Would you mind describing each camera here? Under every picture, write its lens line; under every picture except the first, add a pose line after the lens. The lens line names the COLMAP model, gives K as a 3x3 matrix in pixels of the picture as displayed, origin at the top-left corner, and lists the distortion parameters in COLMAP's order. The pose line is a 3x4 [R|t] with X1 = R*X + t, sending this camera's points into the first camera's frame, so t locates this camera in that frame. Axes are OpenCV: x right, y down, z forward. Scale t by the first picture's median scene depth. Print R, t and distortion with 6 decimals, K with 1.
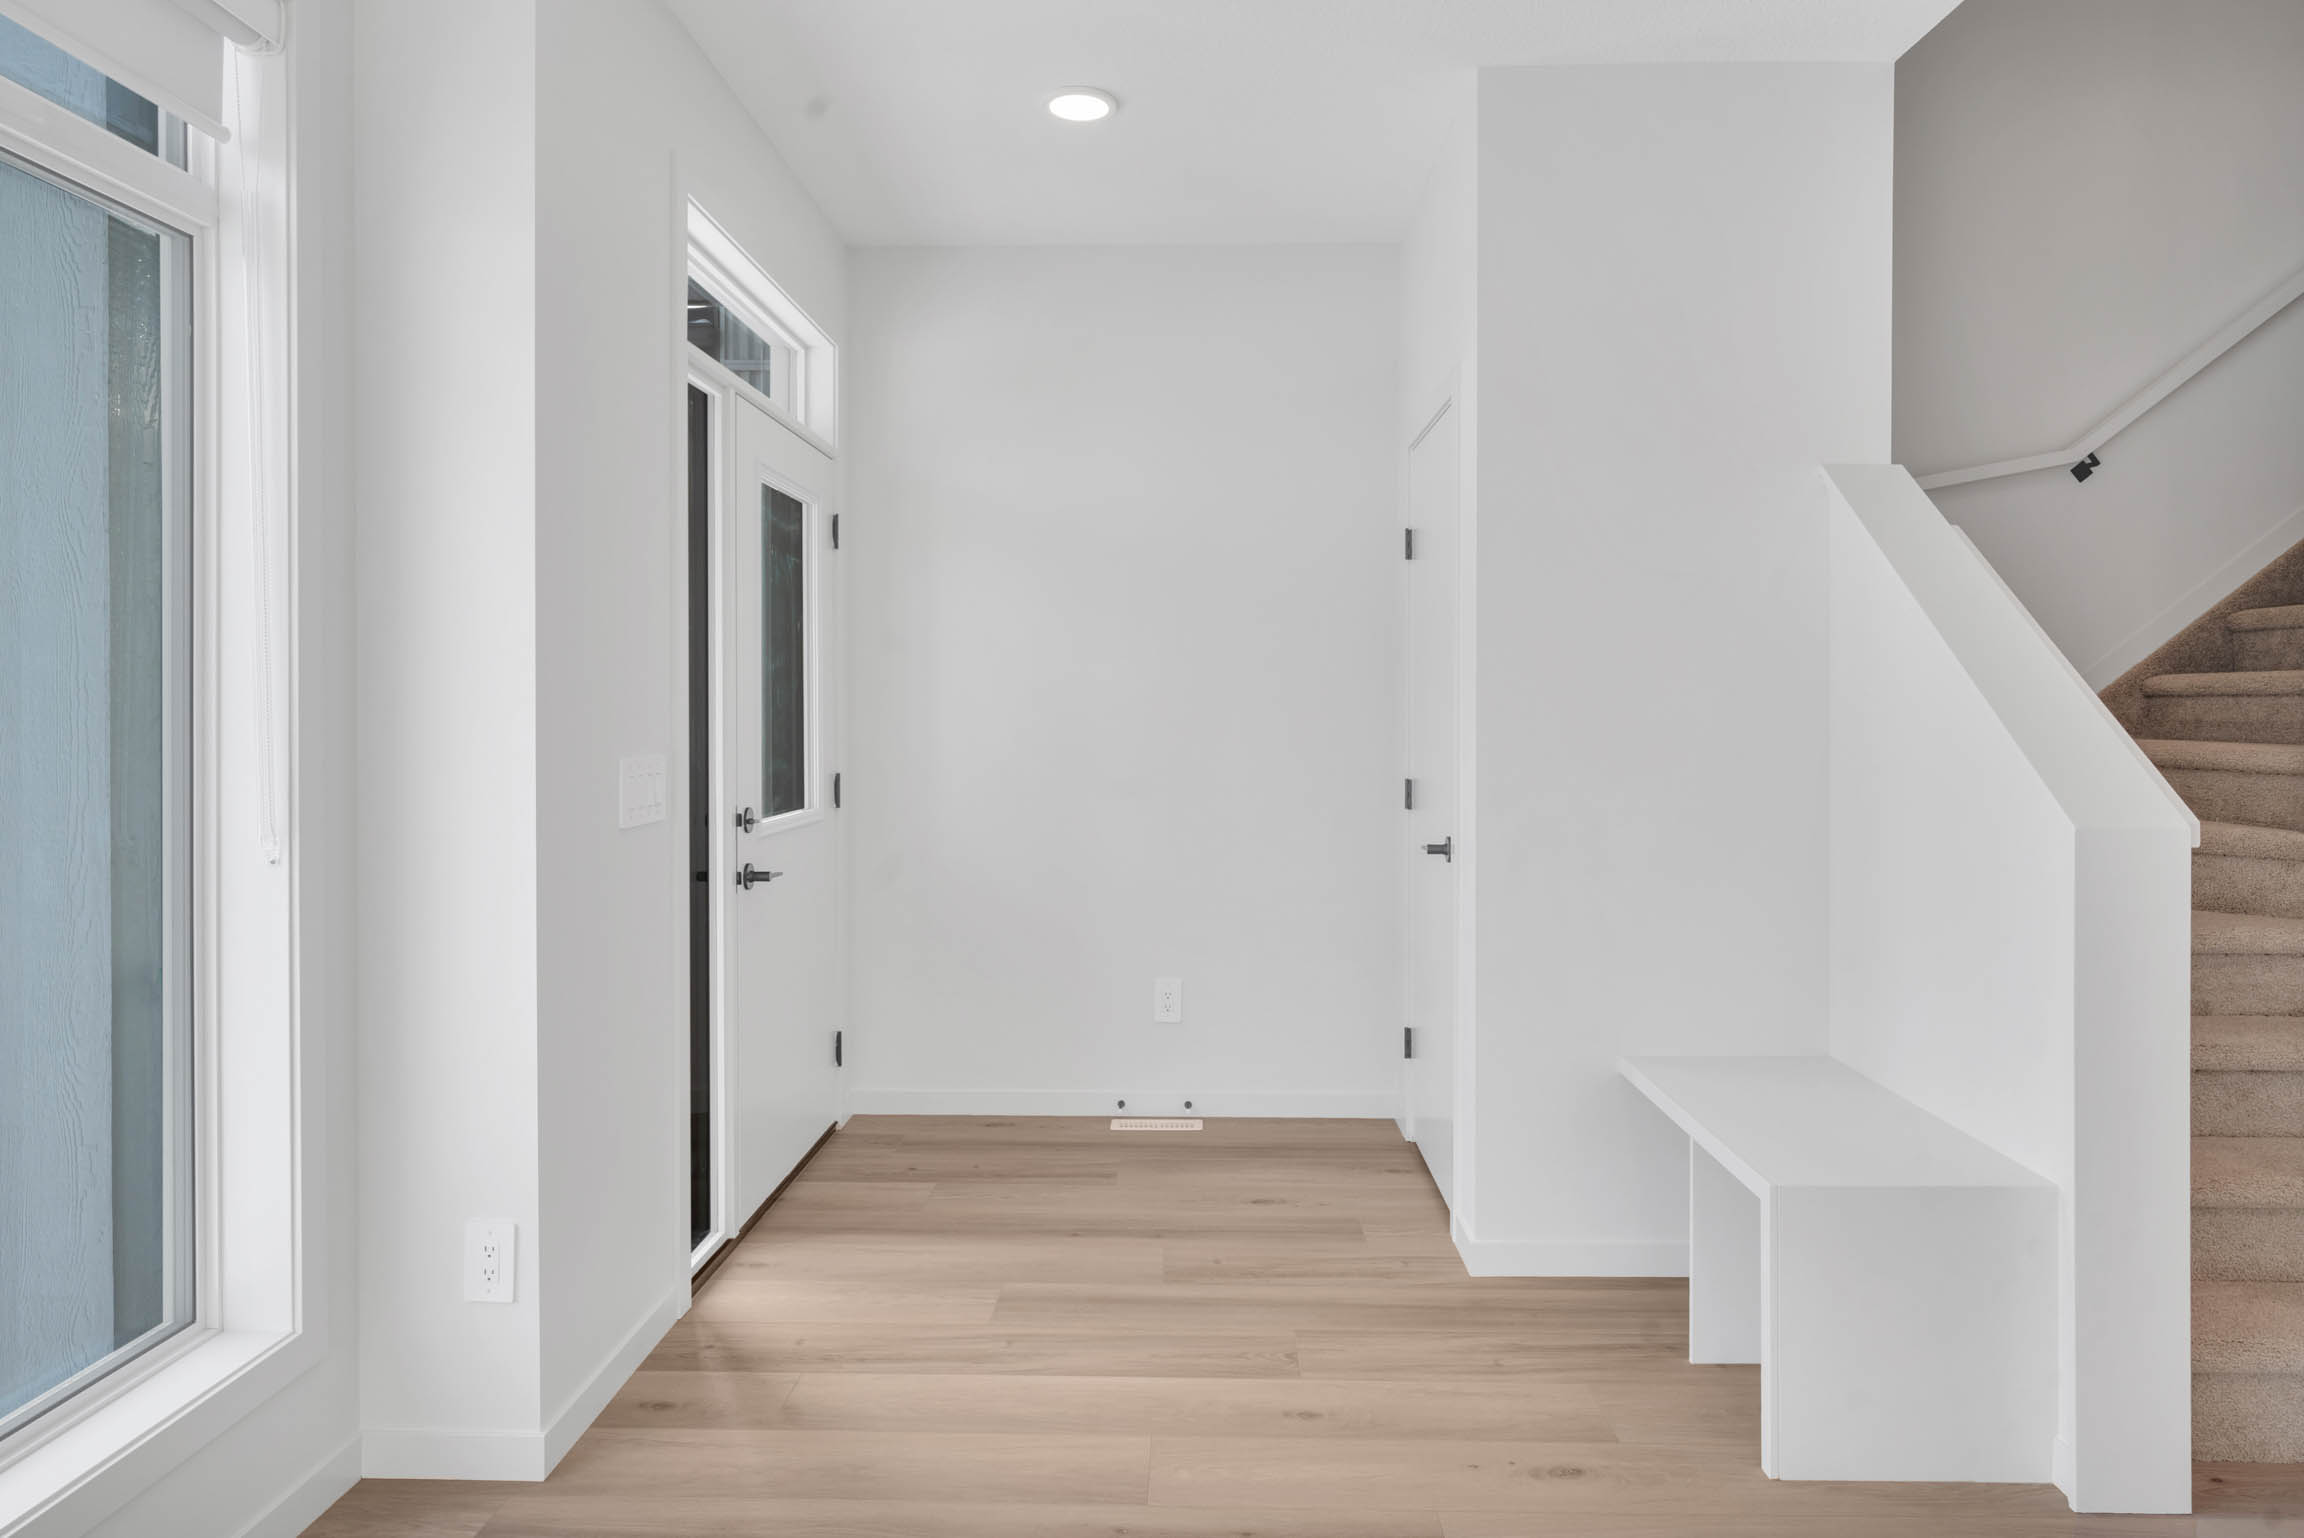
lens RADIAL K [[1414.2, 0, 1155.8], [0, 1414.2, 721.9], [0, 0, 1]] dist [-0.001435, -0.000431]
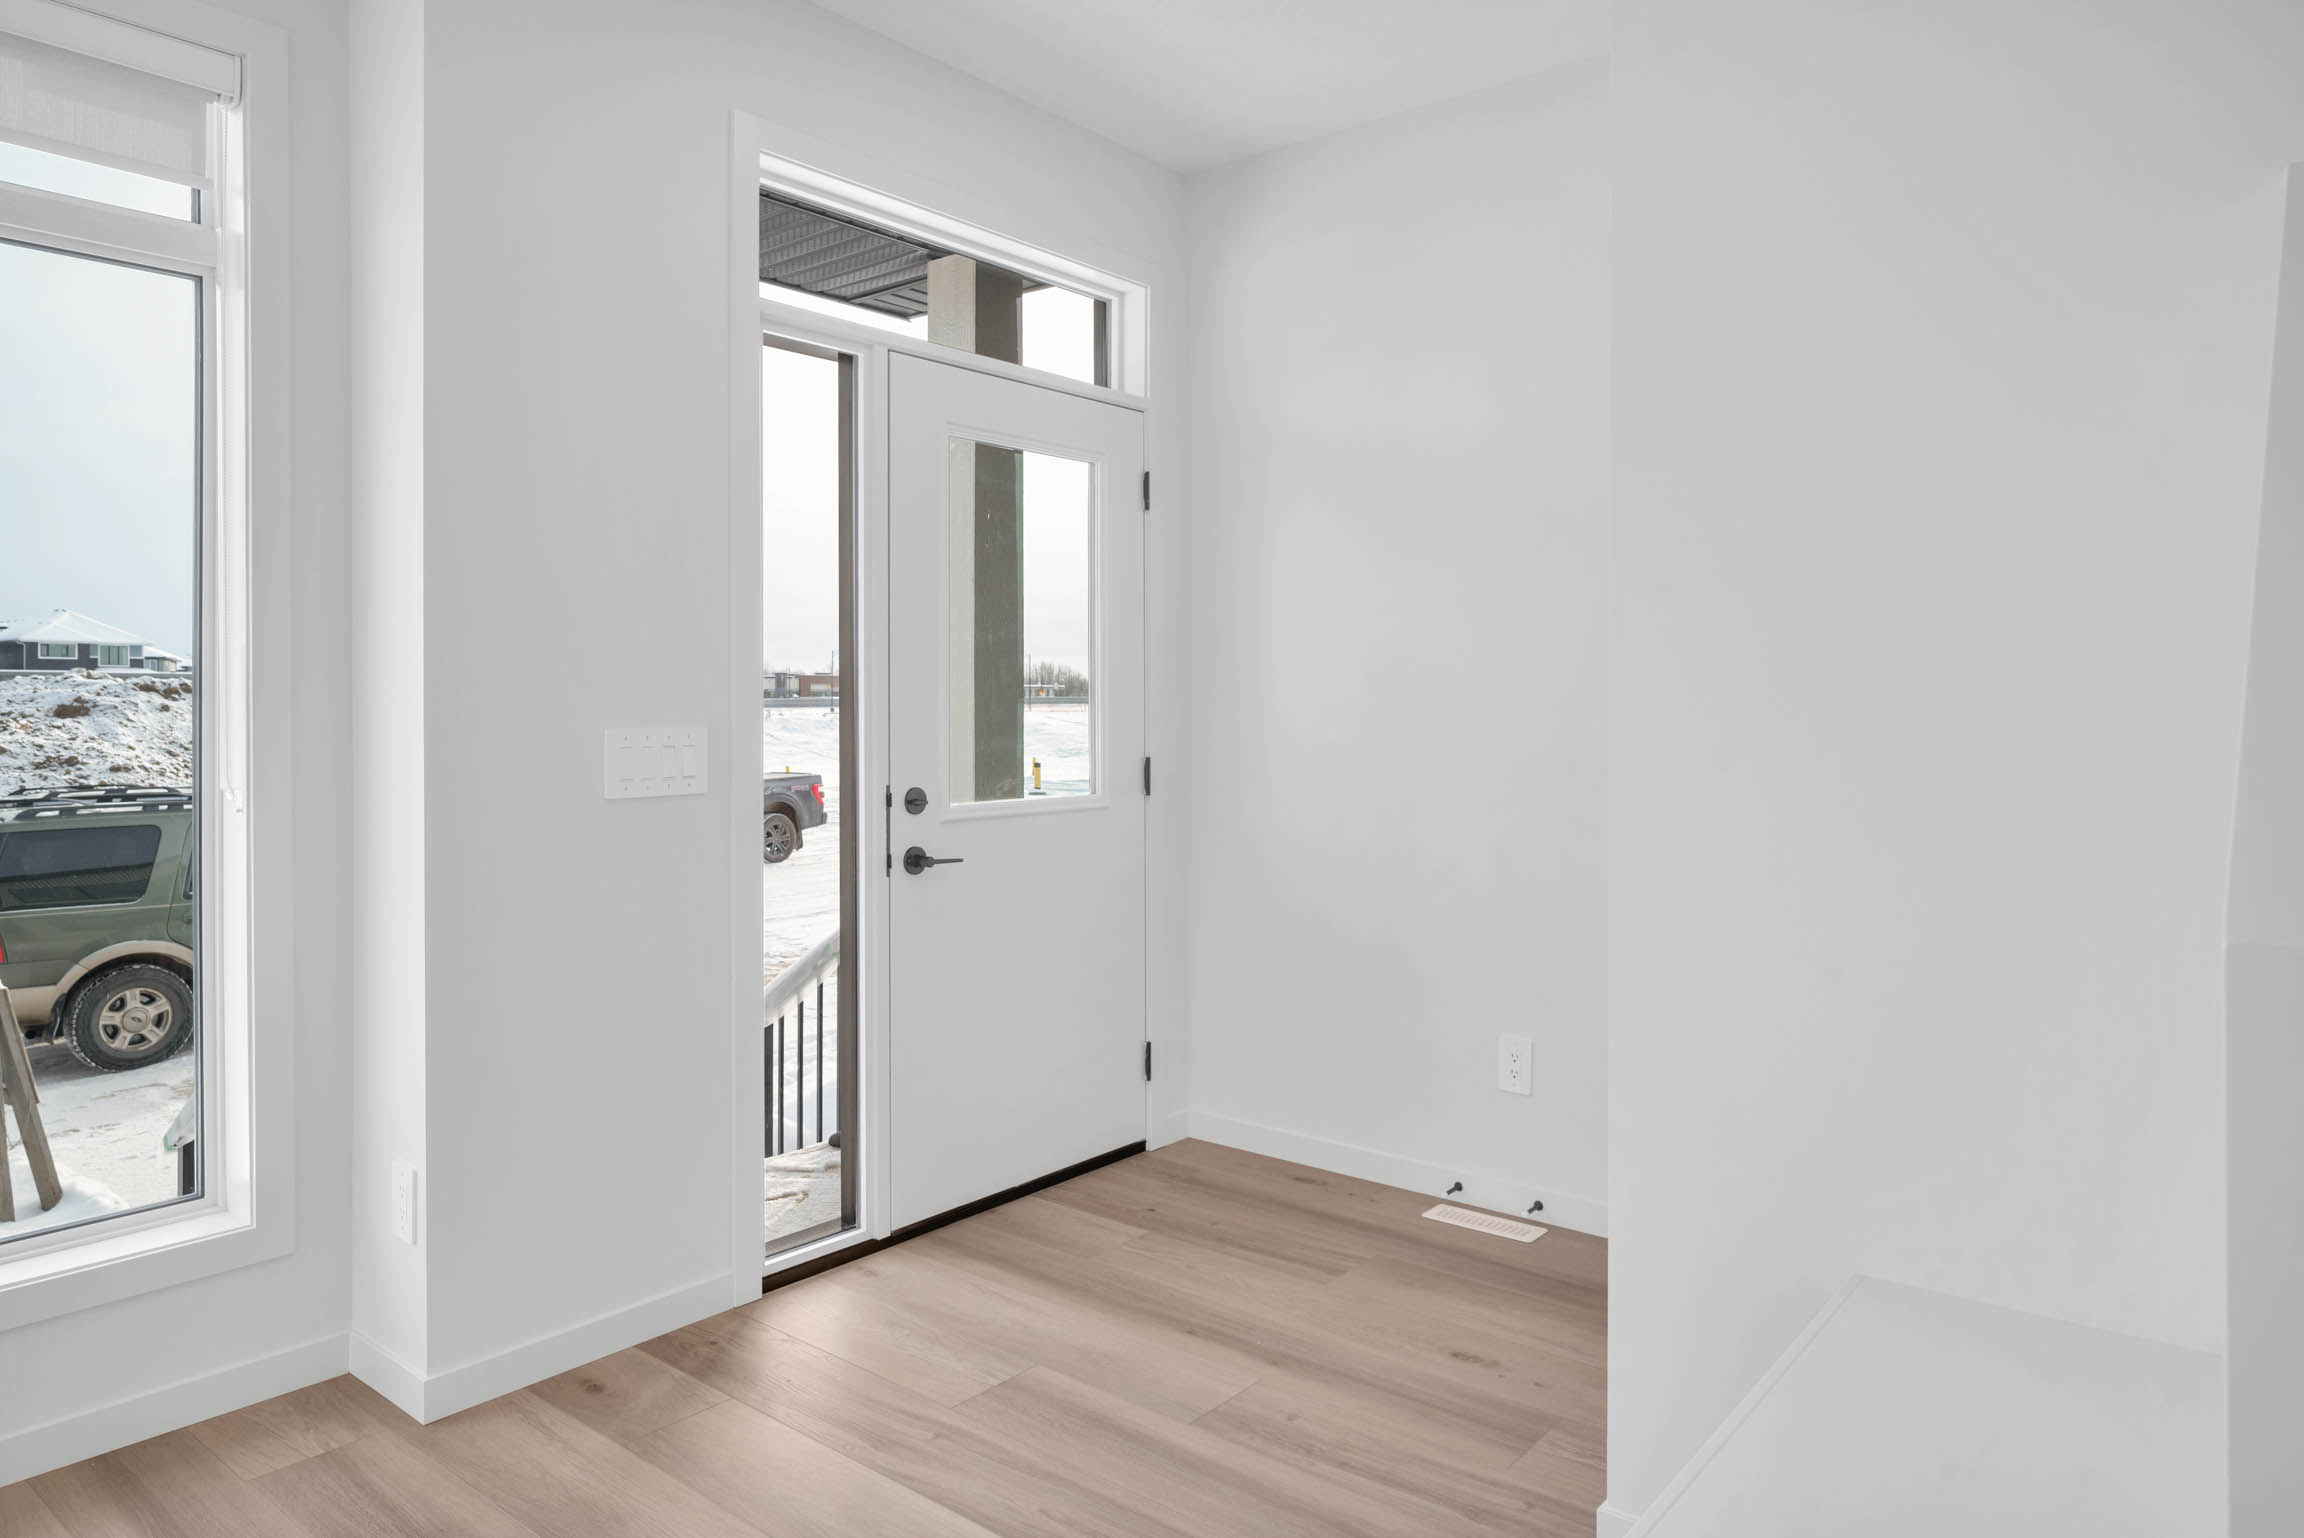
lens RADIAL K [[1447.6, 0, 1143.9], [0, 1447.6, 707.5], [0, 0, 1]] dist [-0.001380, -0.003212]
pose [[0.790420, 0.003418, -0.612556, 0.422857], [-0.006227, 0.999978, -0.002456, 0.008453], [0.612534, 0.005756, 0.790423, 0.326411]]
